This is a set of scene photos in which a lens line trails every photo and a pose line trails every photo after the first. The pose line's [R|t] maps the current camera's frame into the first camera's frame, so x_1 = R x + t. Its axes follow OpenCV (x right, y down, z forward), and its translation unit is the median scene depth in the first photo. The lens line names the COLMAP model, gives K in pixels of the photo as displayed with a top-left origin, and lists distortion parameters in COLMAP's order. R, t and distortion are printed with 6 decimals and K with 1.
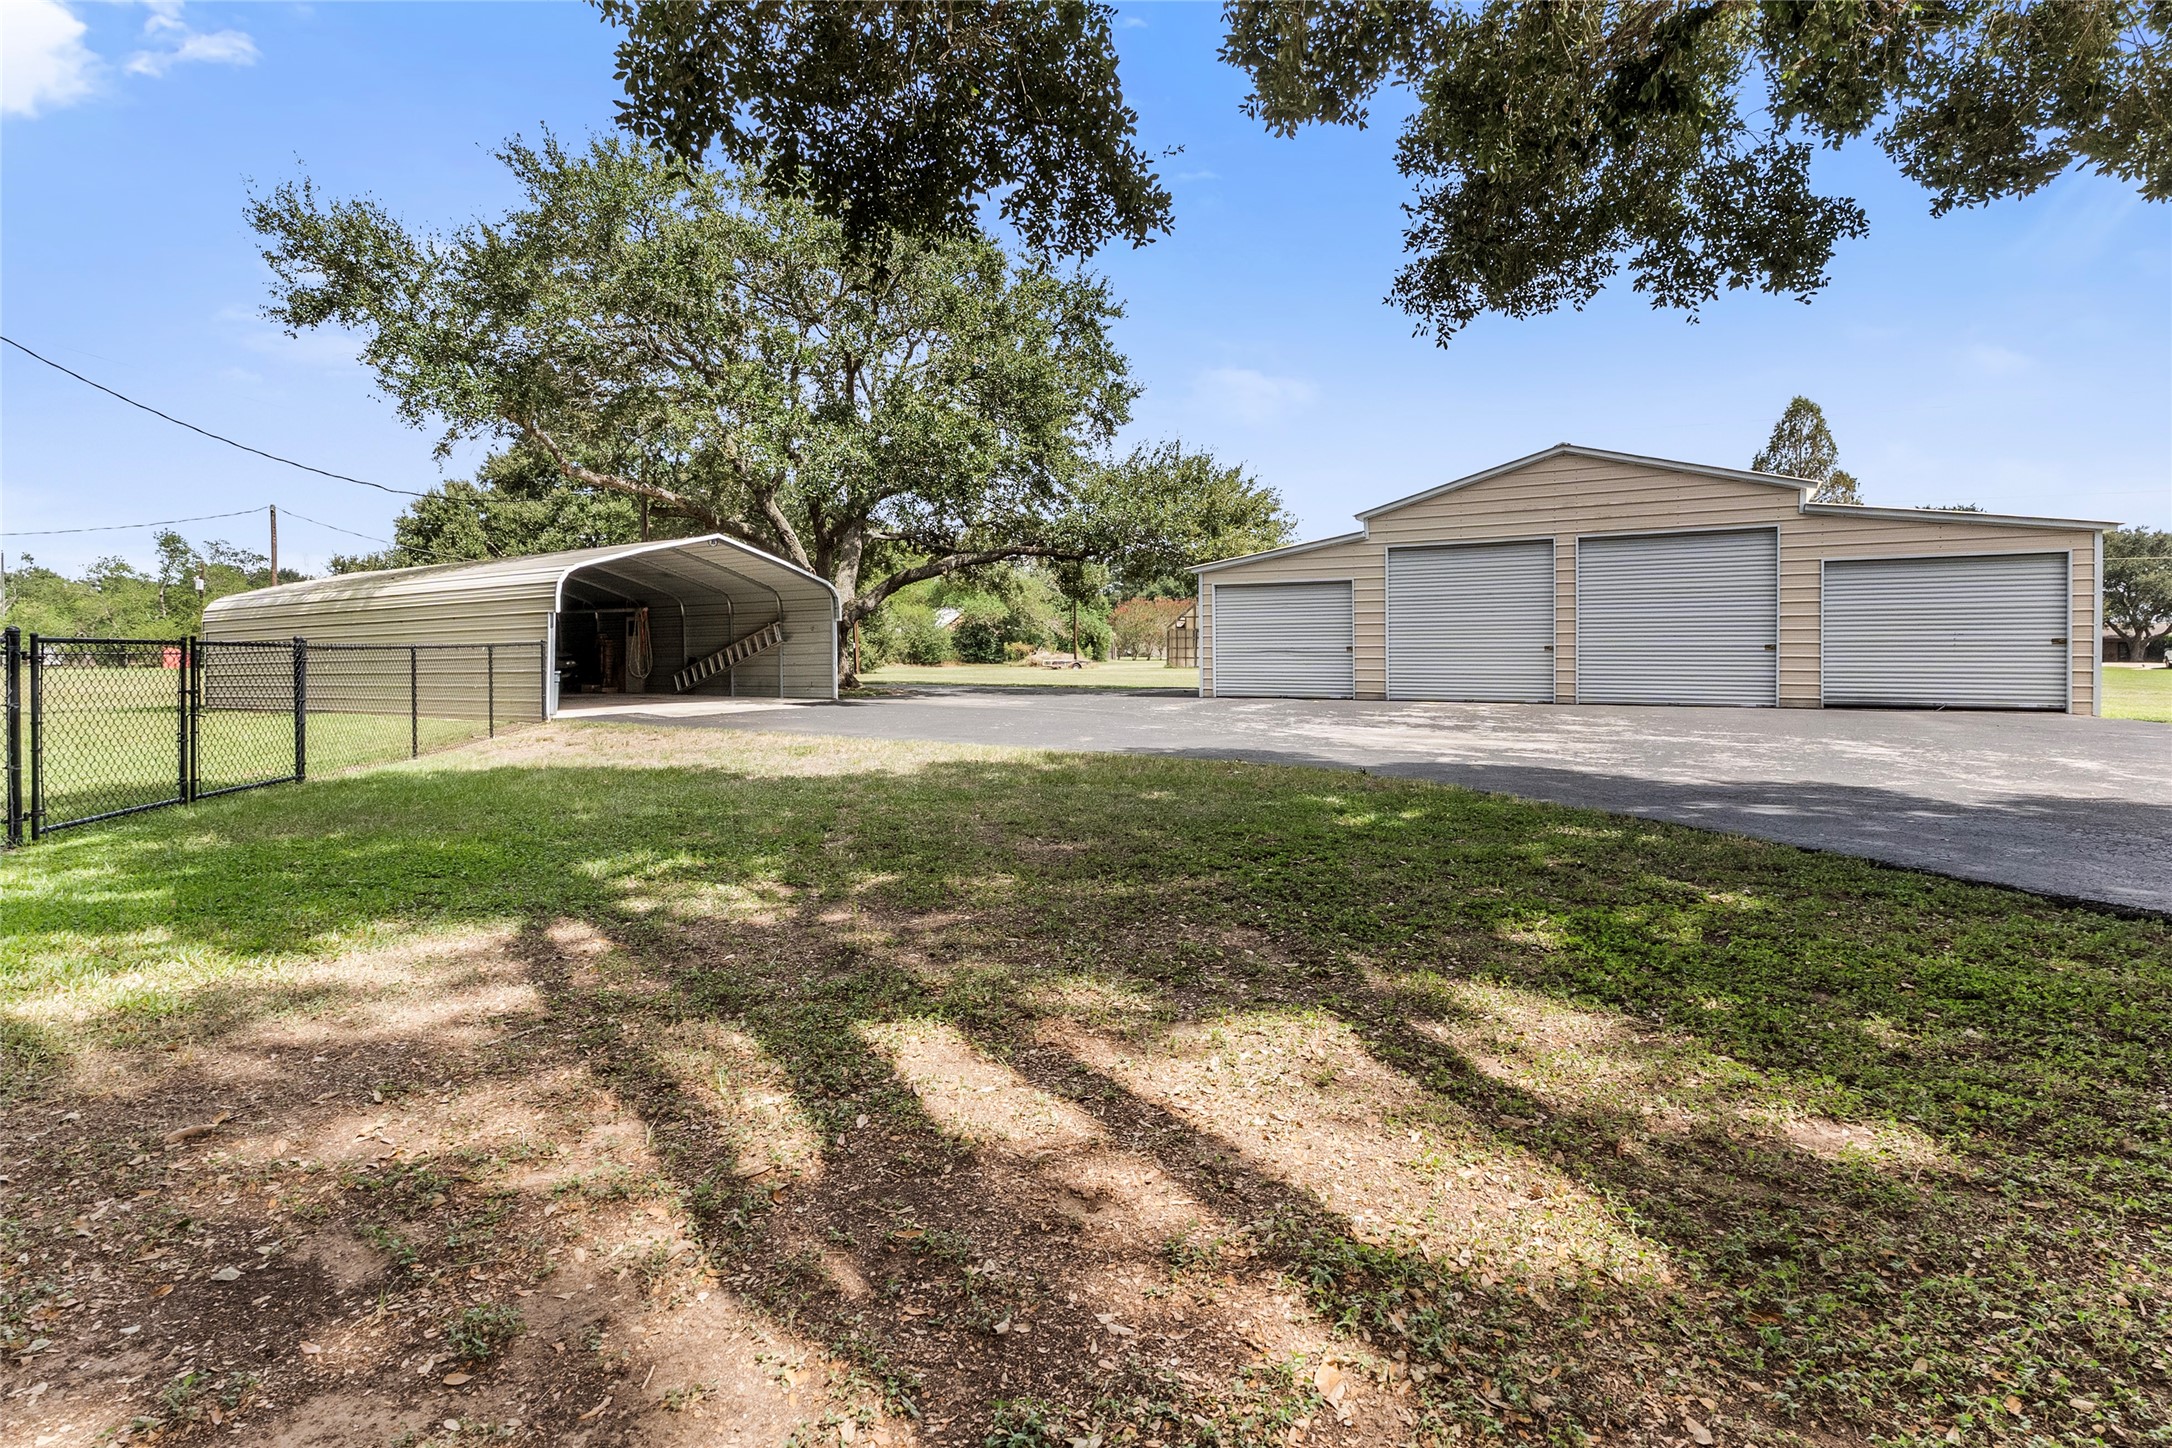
lens RADIAL K [[1047.0, 0, 1093.0], [0, 1047.0, 678.4], [0, 0, 1]] dist [-0.003601, -0.000952]
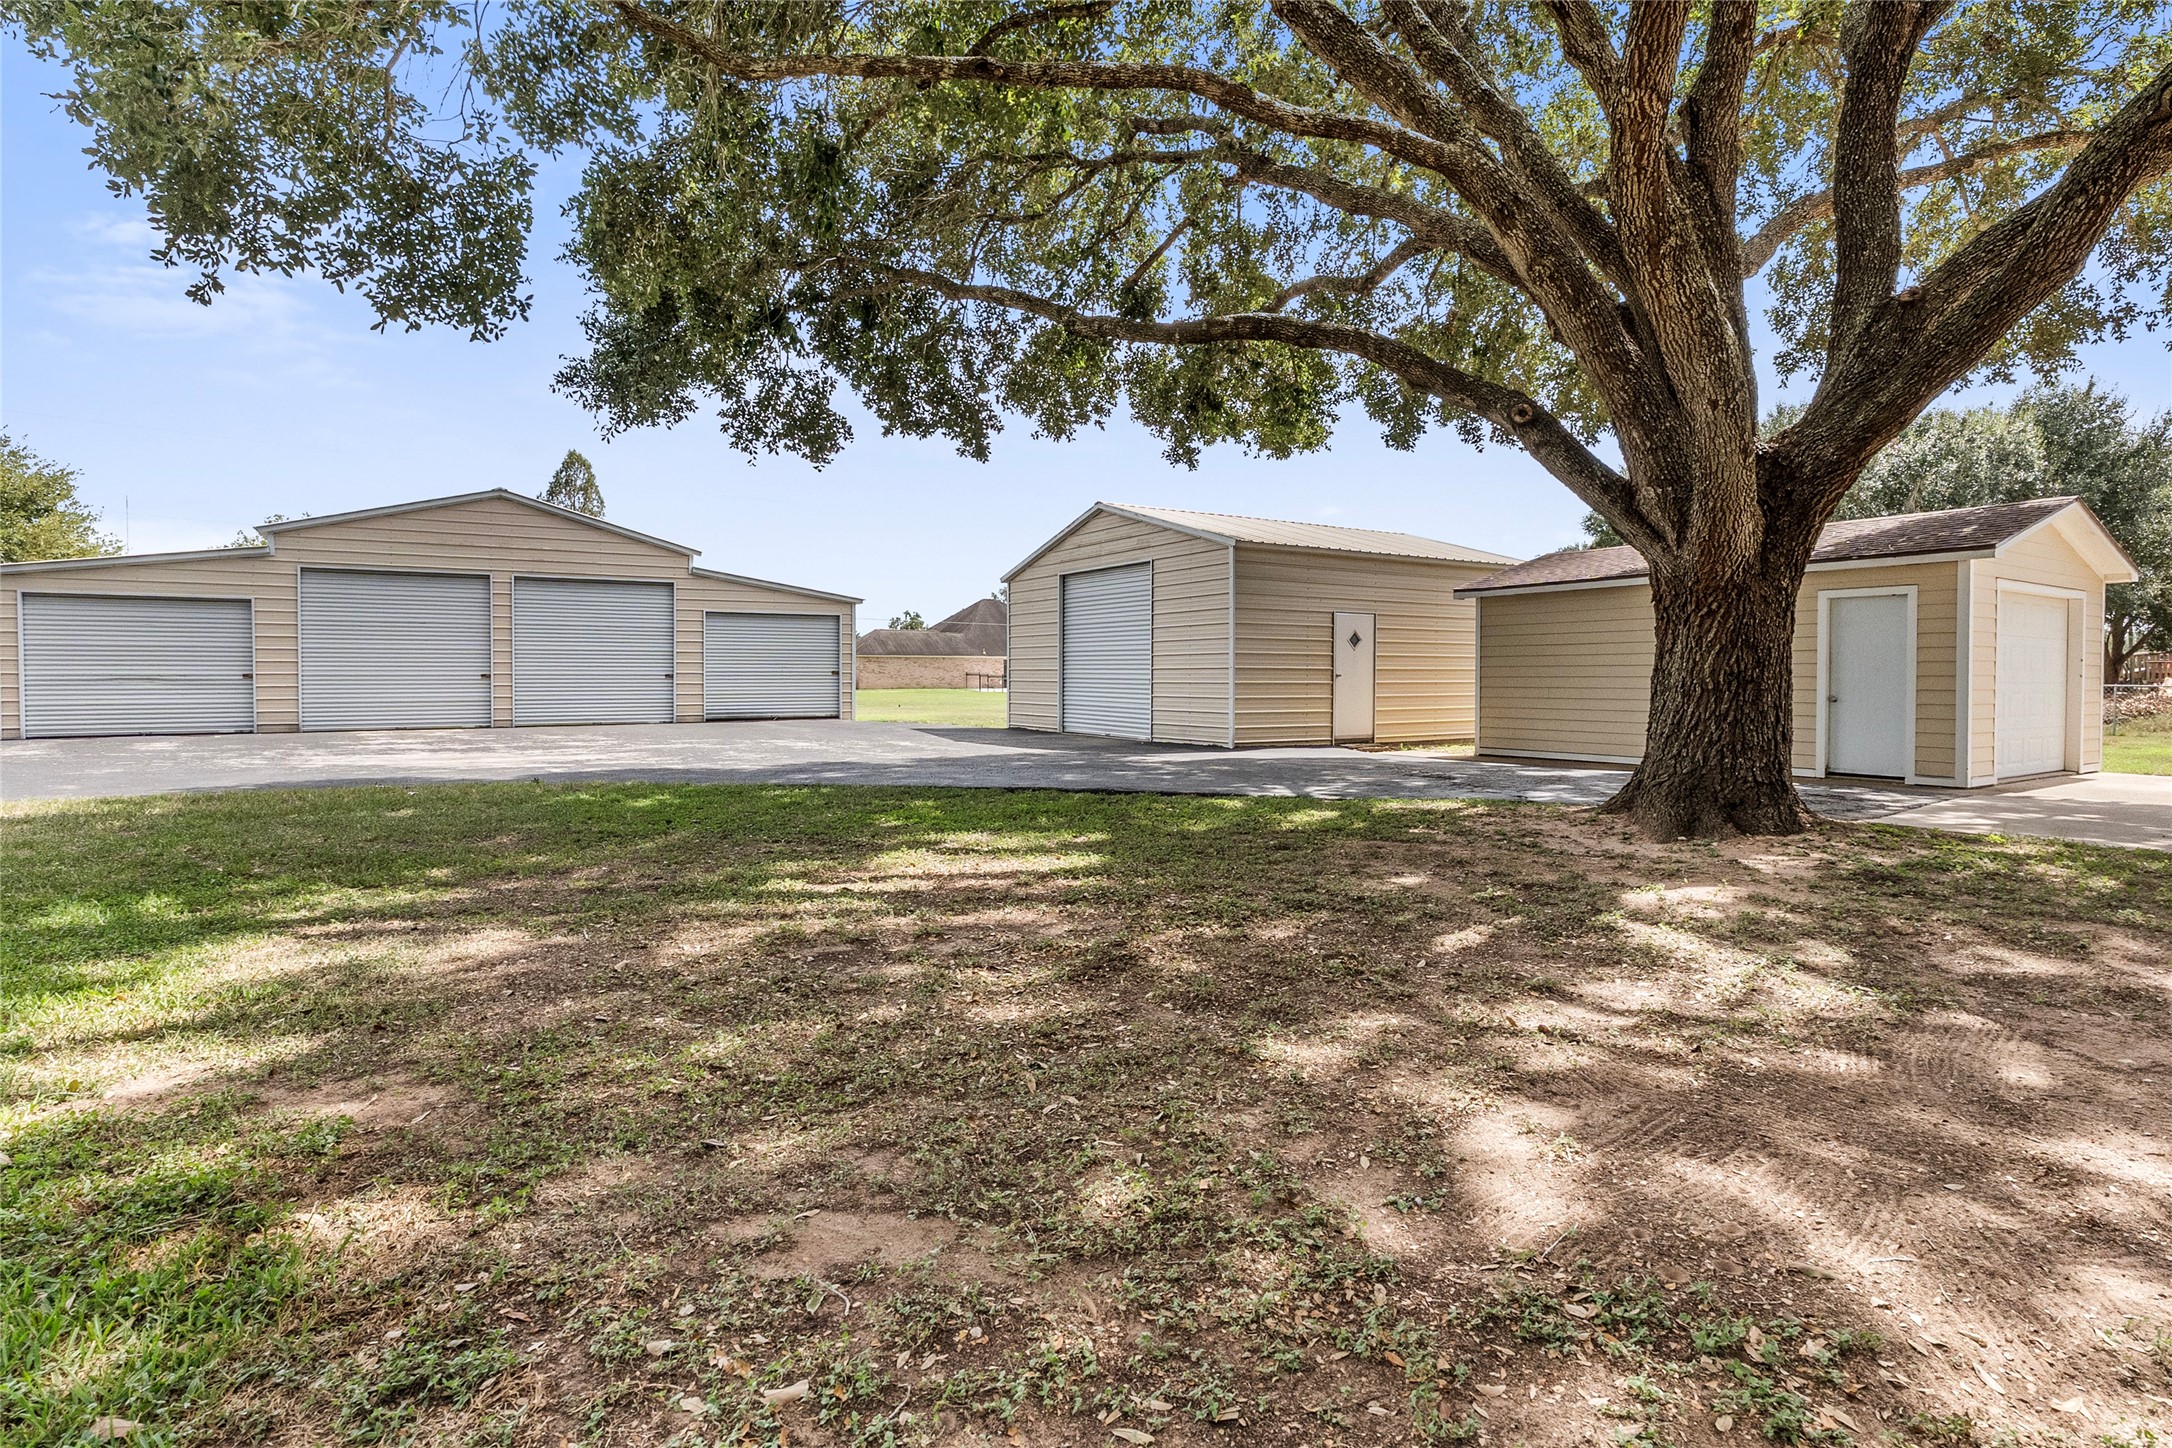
lens RADIAL K [[1047.0, 0, 1093.0], [0, 1047.0, 678.4], [0, 0, 1]] dist [-0.003601, -0.000952]
pose [[0.478882, 0.001885, 0.877878, -0.213038], [0.022270, 0.999650, -0.014295, 0.002726], [-0.877597, 0.026396, 0.478672, -0.060998]]
